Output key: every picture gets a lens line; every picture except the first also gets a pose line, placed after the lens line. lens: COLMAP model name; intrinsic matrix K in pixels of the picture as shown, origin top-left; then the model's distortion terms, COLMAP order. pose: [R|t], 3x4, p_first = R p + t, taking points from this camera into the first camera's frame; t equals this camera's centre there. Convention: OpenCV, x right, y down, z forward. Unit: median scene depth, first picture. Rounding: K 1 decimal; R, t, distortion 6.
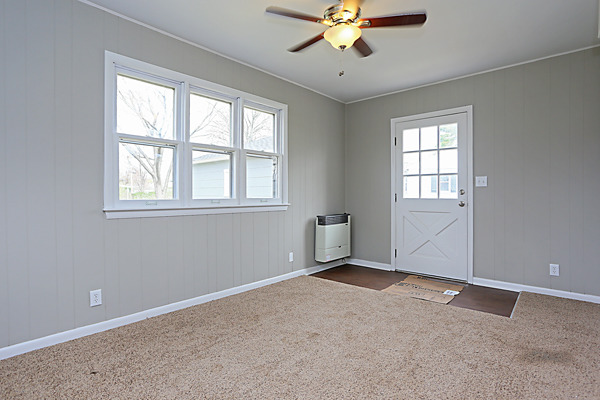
lens RADIAL K [[311.0, 0, 300.0], [0, 311.0, 200.0], [0, 0, 1]] dist [-0.029291, 0.000887]
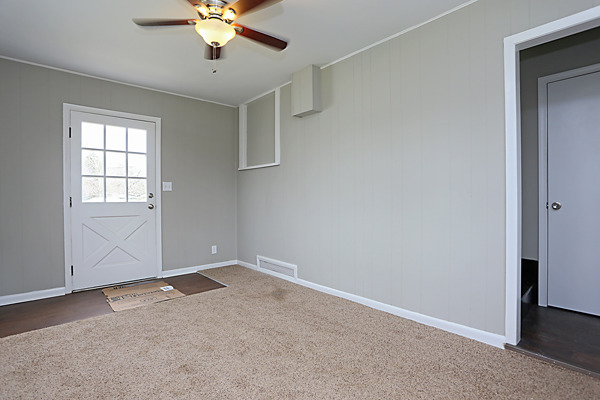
lens RADIAL K [[293.6, 0, 299.9], [0, 293.6, 198.1], [0, 0, 1]] dist [-0.069439, 0.027374]
pose [[0.106148, -0.002329, 0.994348, -0.422812], [0.019004, 0.999819, 0.000313, -0.007397], [-0.994169, 0.018863, 0.106173, 0.378167]]
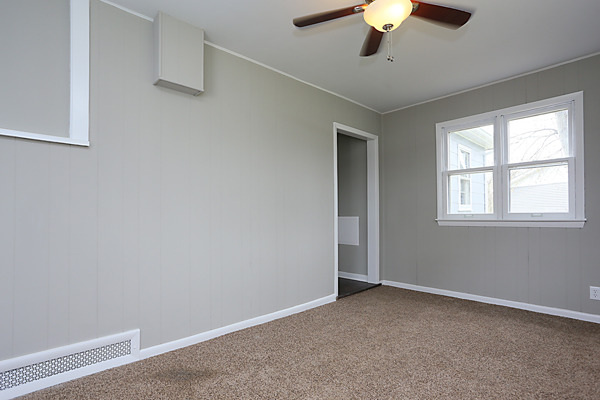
lens RADIAL K [[293.6, 0, 299.9], [0, 293.6, 198.1], [0, 0, 1]] dist [-0.069439, 0.027374]
pose [[-0.996238, 0.009610, 0.086124, 0.189967], [0.006209, 0.999194, -0.039671, -0.009744], [-0.086436, -0.038987, -0.995494, 1.027541]]
